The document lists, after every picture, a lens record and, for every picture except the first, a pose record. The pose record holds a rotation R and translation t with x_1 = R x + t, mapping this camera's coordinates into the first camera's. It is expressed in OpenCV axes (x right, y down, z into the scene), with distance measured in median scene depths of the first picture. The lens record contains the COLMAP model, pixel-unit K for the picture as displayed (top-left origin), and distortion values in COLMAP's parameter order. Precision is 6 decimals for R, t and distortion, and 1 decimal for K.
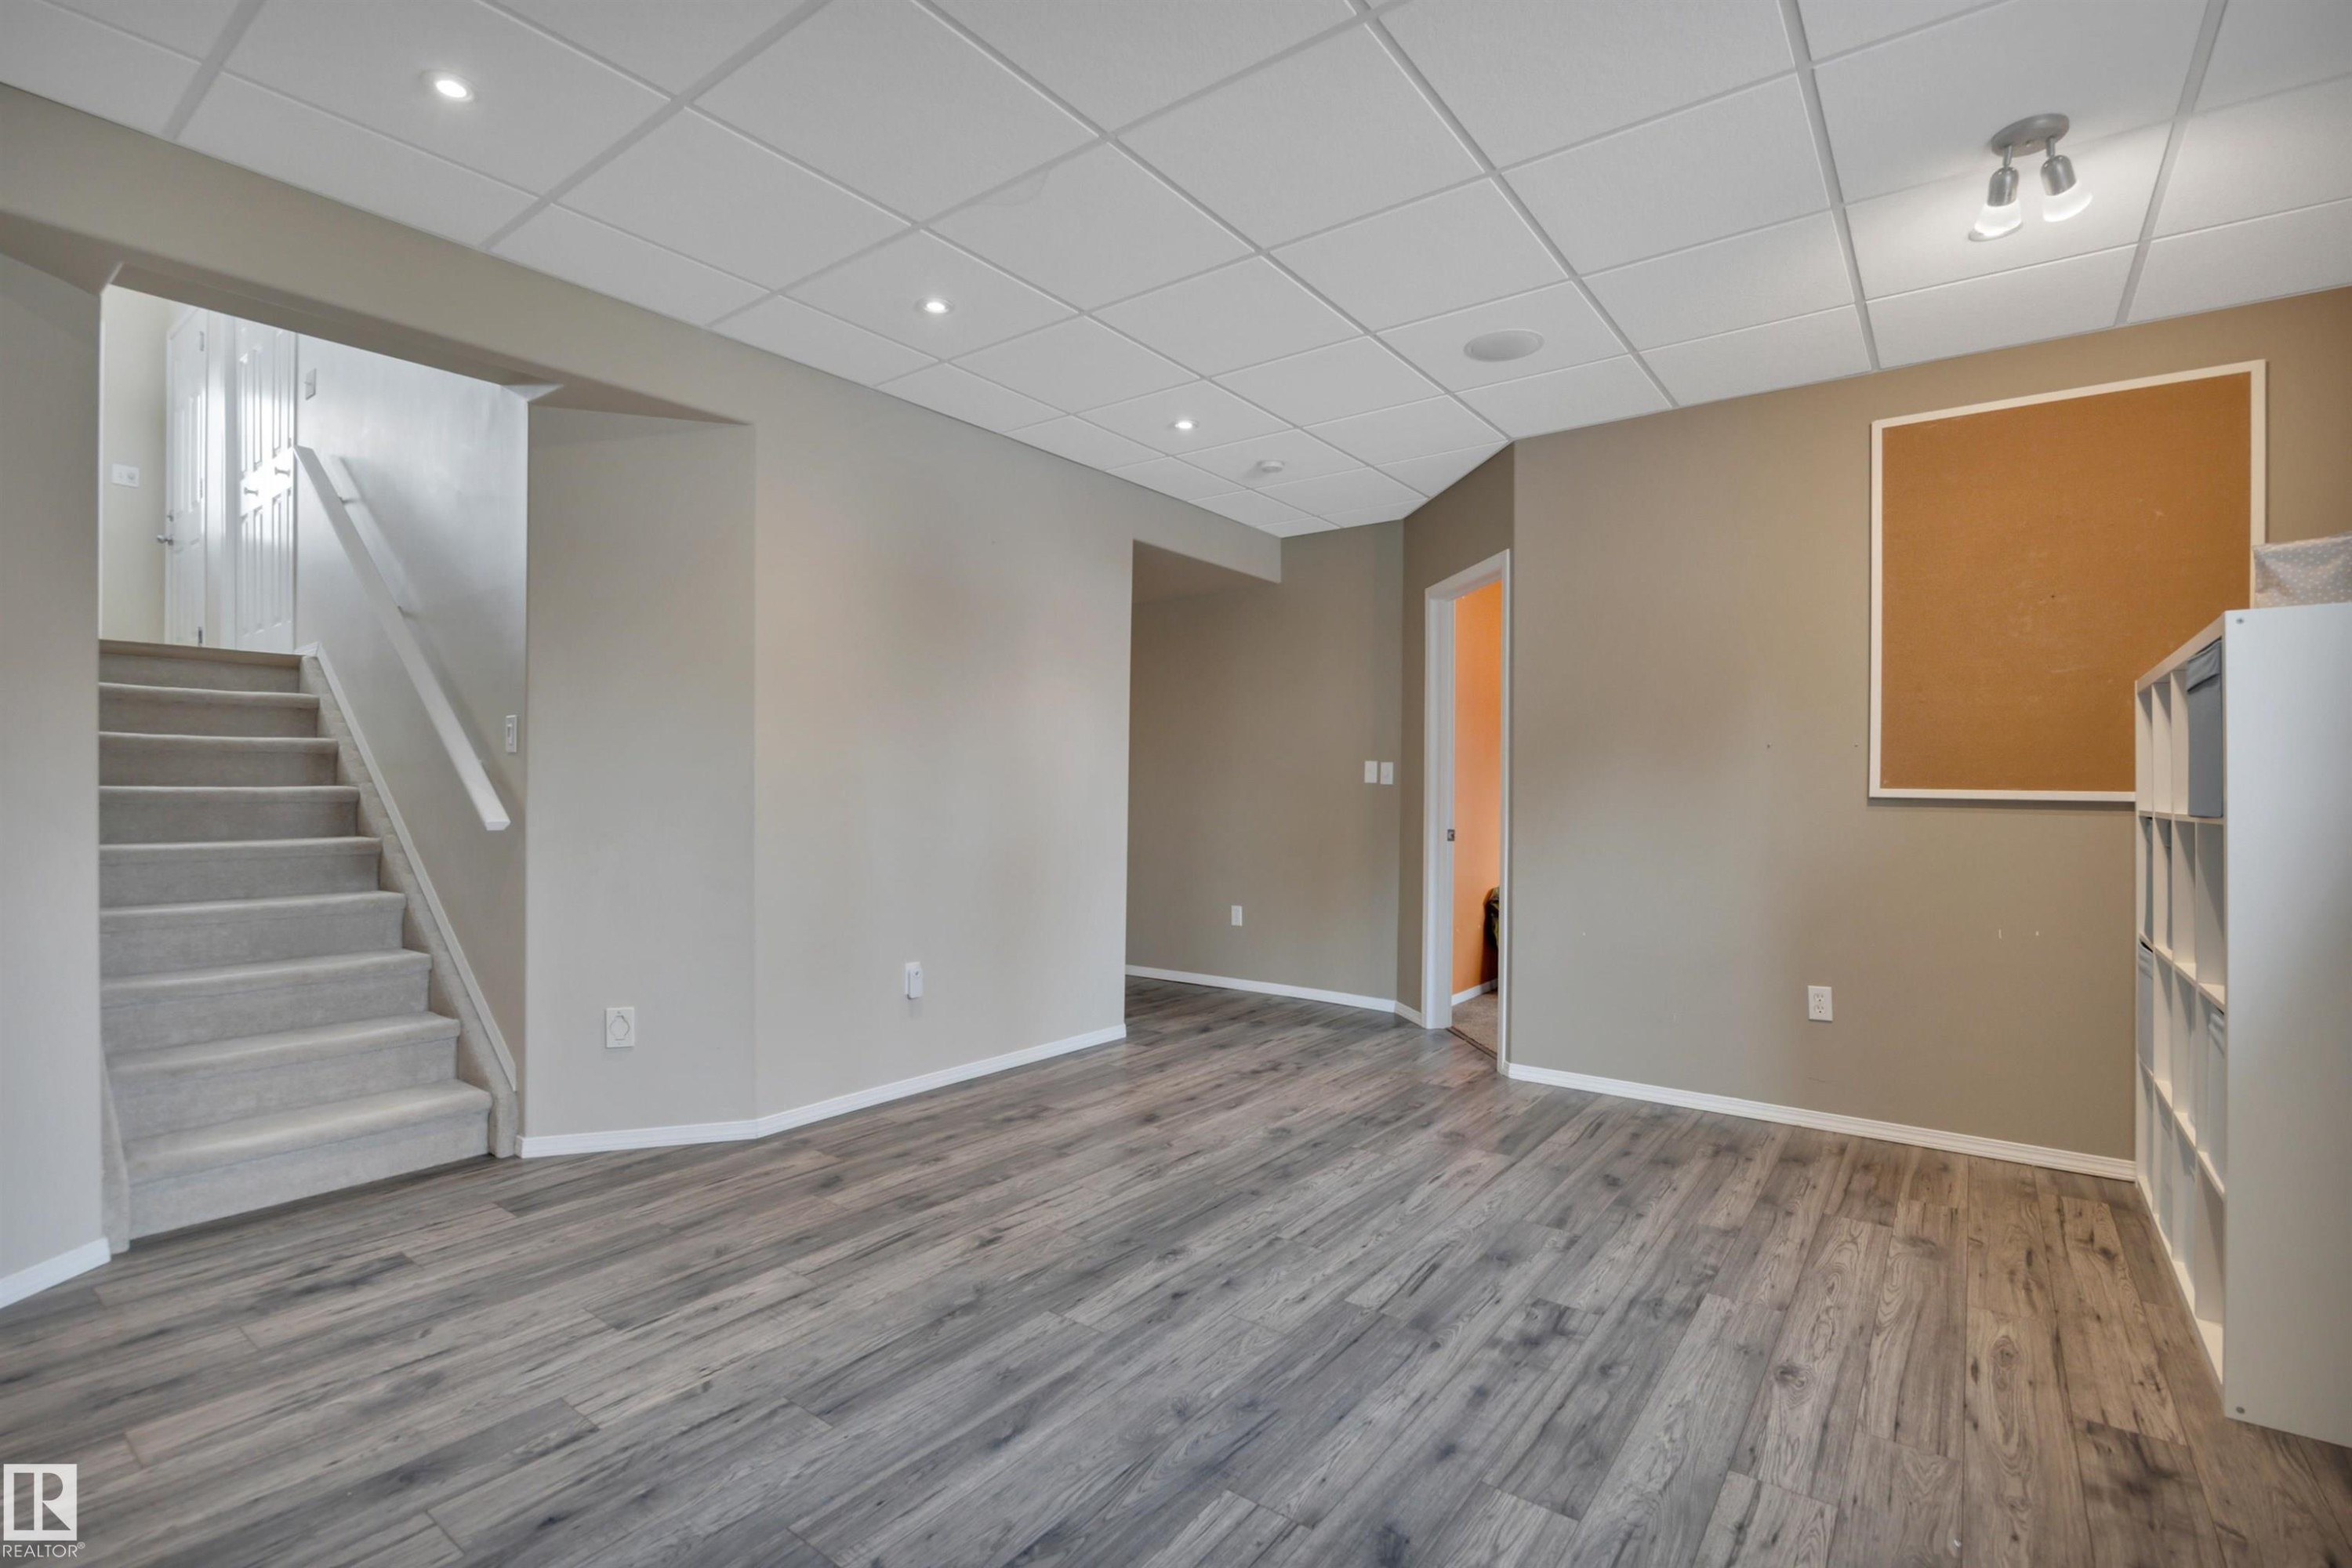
lens RADIAL K [[1066.3, 0, 1177.6], [0, 1066.3, 782.1], [0, 0, 1]] dist [-0.004658, -0.000727]
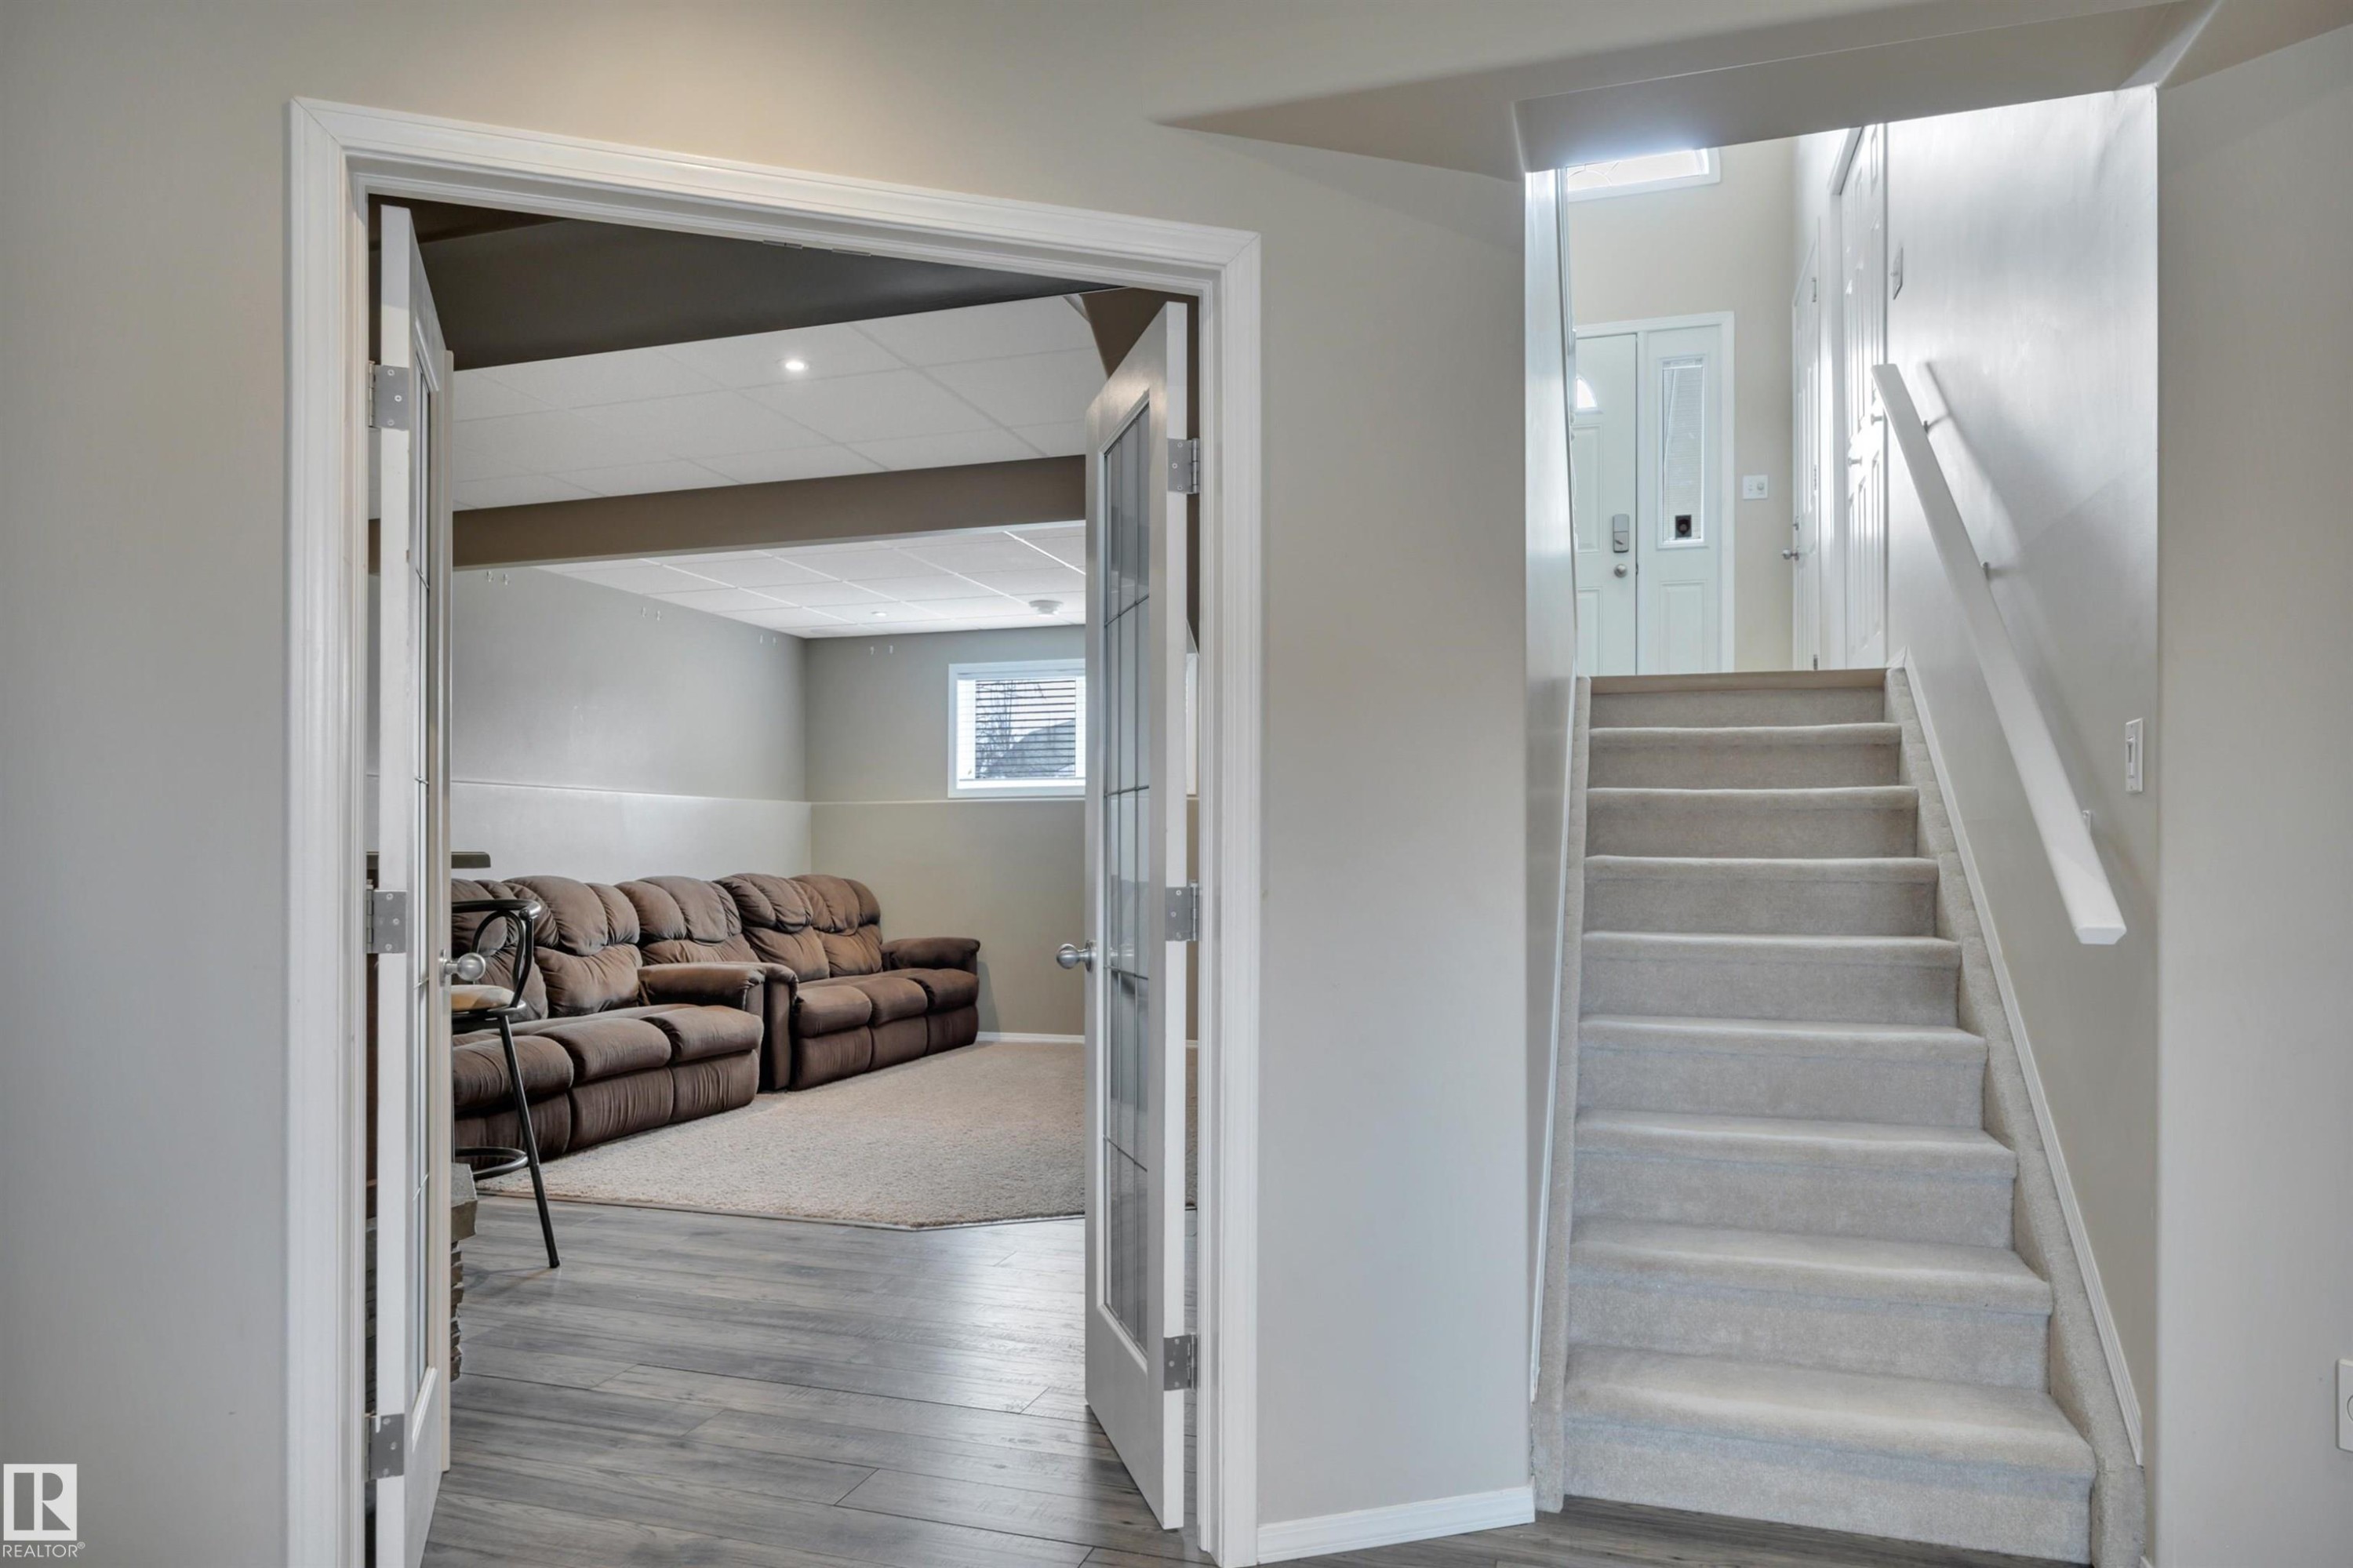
lens RADIAL K [[1423.1, 0, 1179.9], [0, 1423.1, 830.7], [0, 0, 1]] dist [-0.009806, -0.000328]
pose [[0.318561, -0.015770, -0.947771, -0.122532], [-0.000170, 0.999861, -0.016693, 0.001918], [0.947902, 0.005479, 0.318514, 0.336302]]
